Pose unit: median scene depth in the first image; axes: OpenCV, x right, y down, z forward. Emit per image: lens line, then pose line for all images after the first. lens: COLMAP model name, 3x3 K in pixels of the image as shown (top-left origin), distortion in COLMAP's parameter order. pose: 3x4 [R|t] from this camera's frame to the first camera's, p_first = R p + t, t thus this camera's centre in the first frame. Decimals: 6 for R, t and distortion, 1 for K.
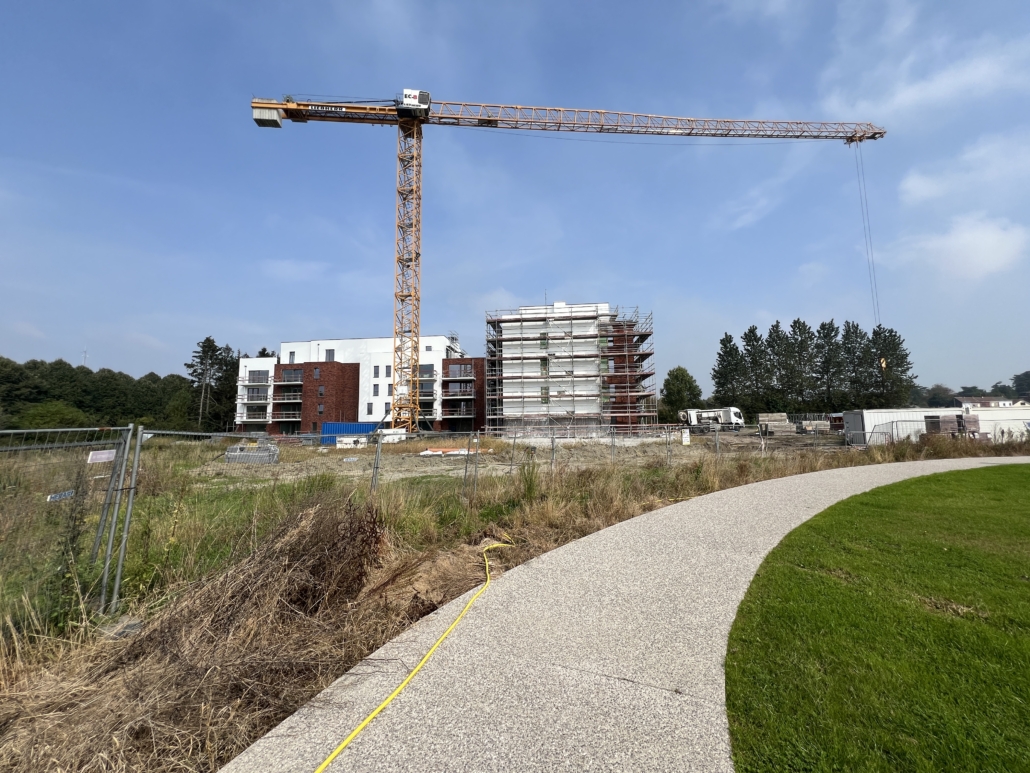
lens RADIAL K [[407.8, 0, 515.0], [0, 407.8, 386.5], [0, 0, 1]] dist [0.000571, 0.000122]
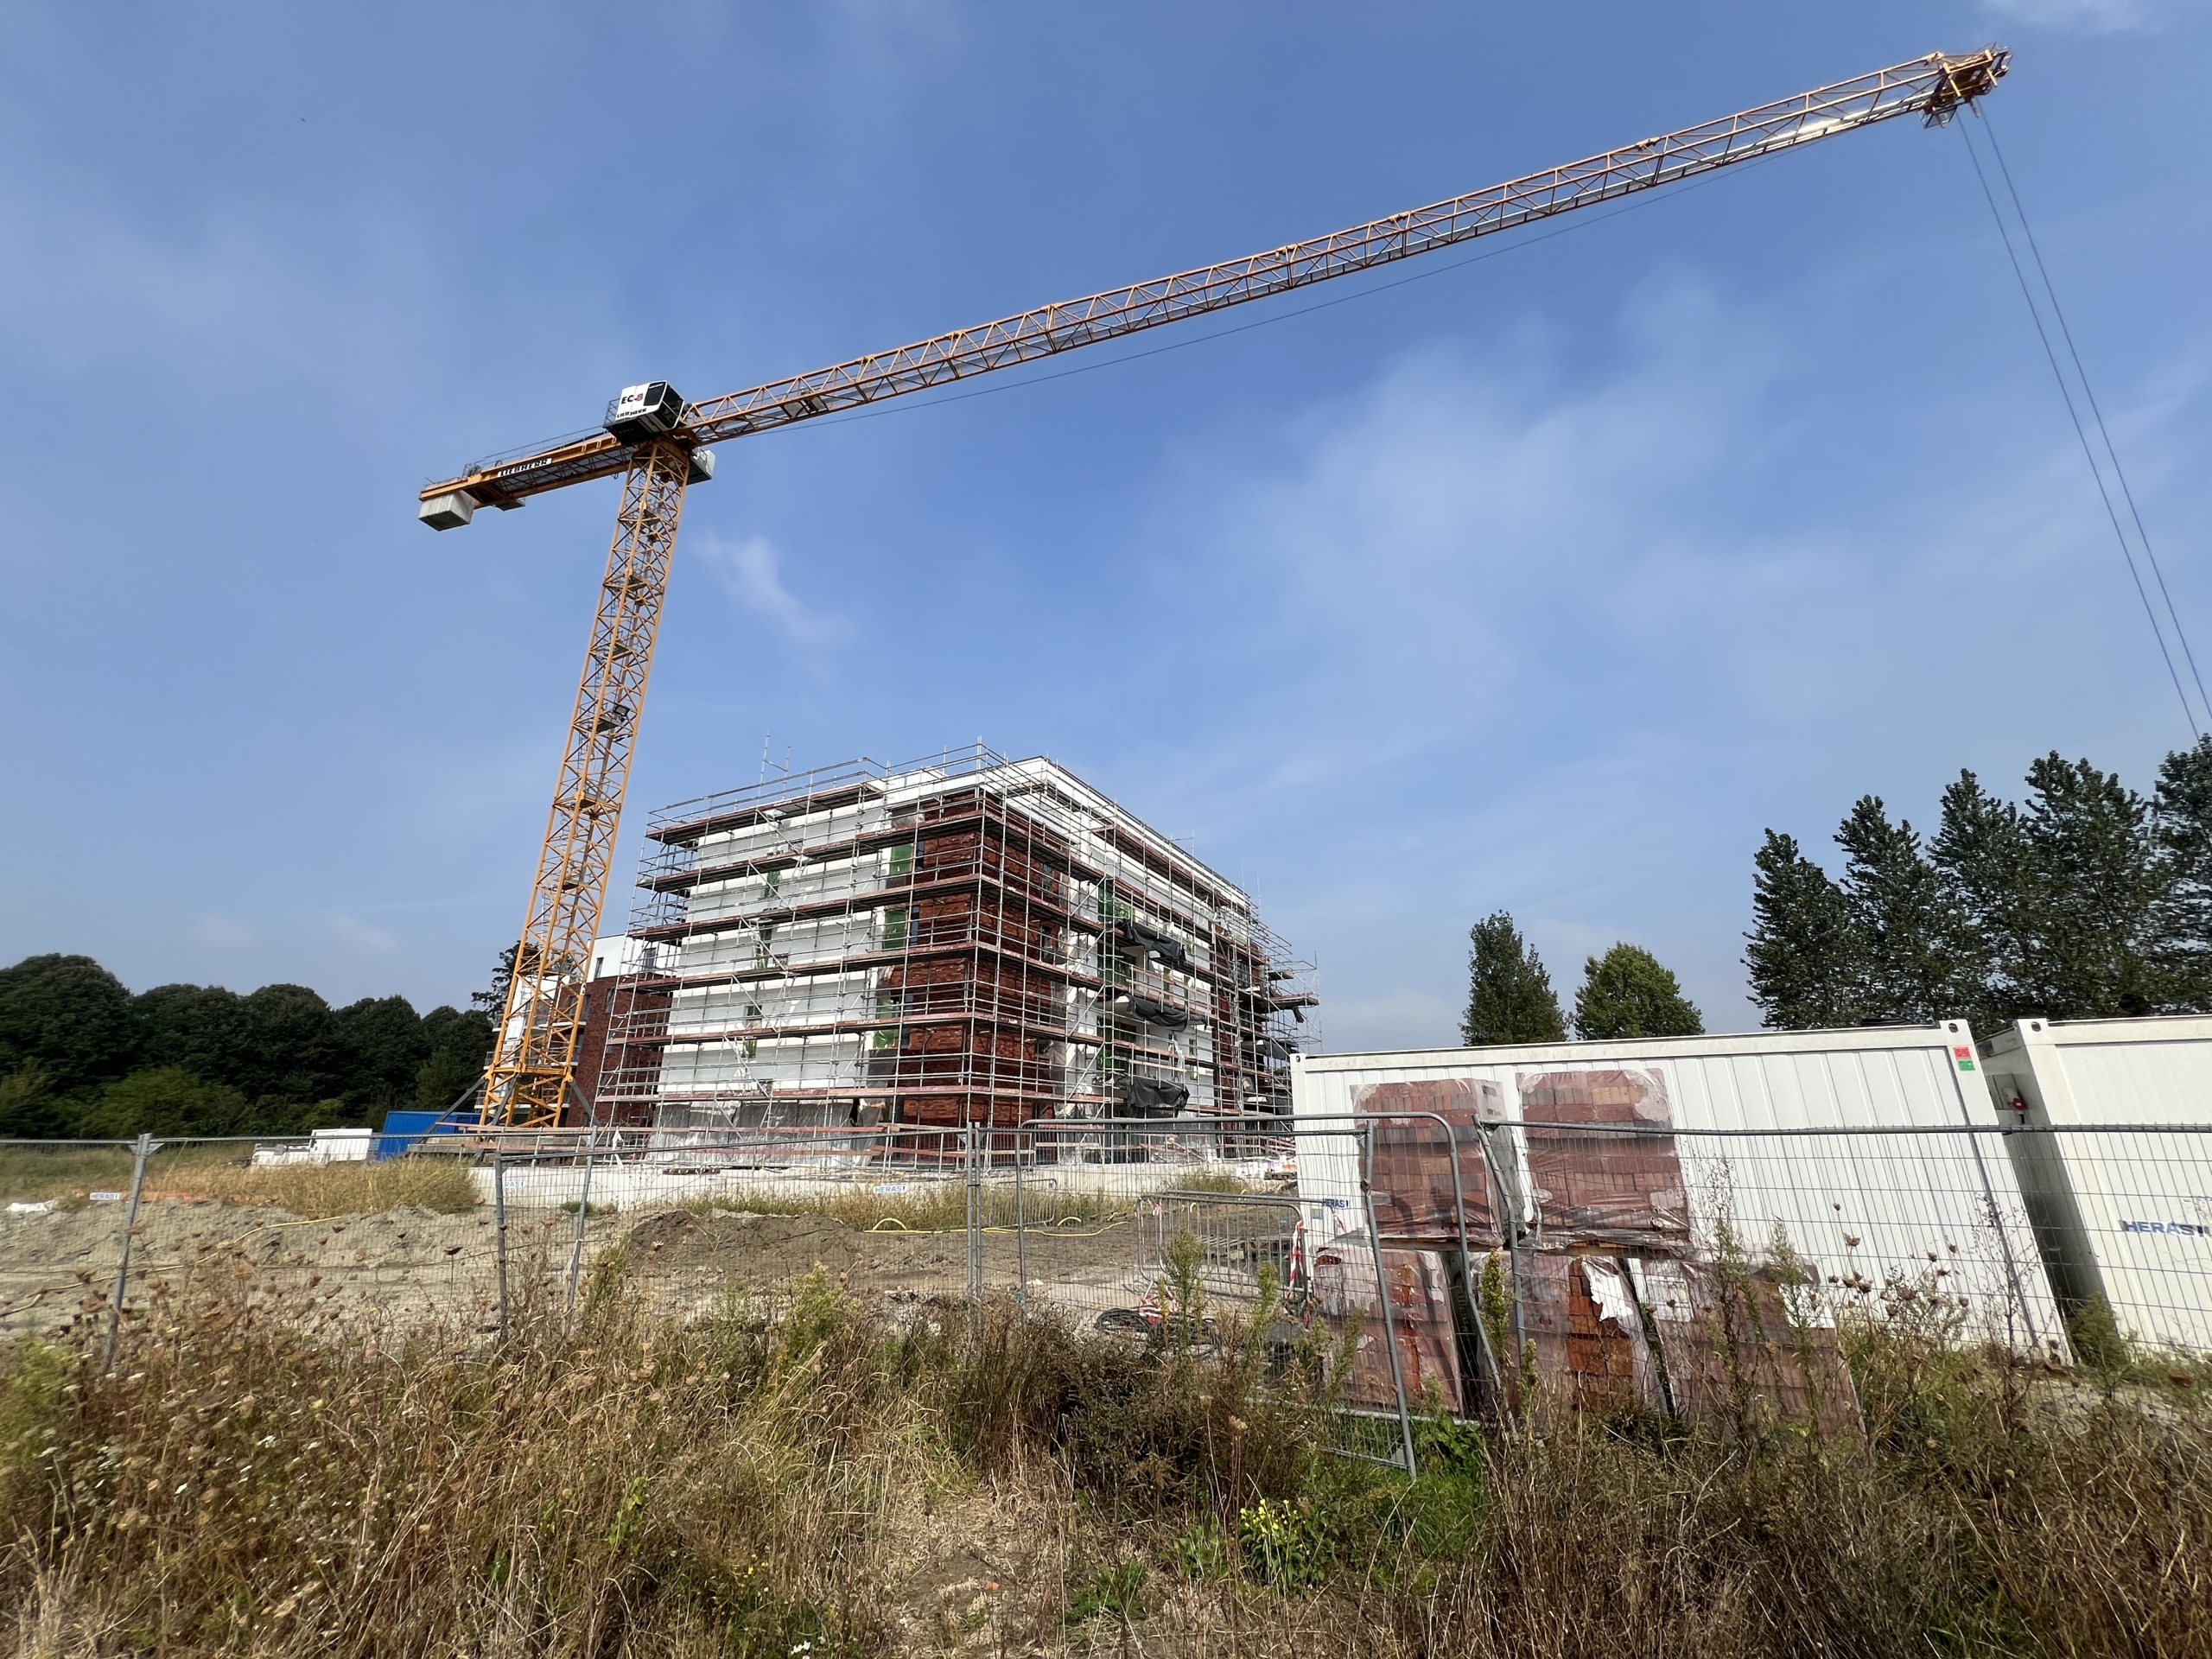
lens RADIAL K [[875.8, 0, 1106.0], [0, 875.8, 829.5], [0, 0, 1]] dist [0.000571, 0.000122]
pose [[0.926668, -0.107272, -0.360250, 0.558777], [0.022085, 0.972295, -0.232714, 0.030089], [0.375232, 0.207692, 0.903363, 0.375982]]
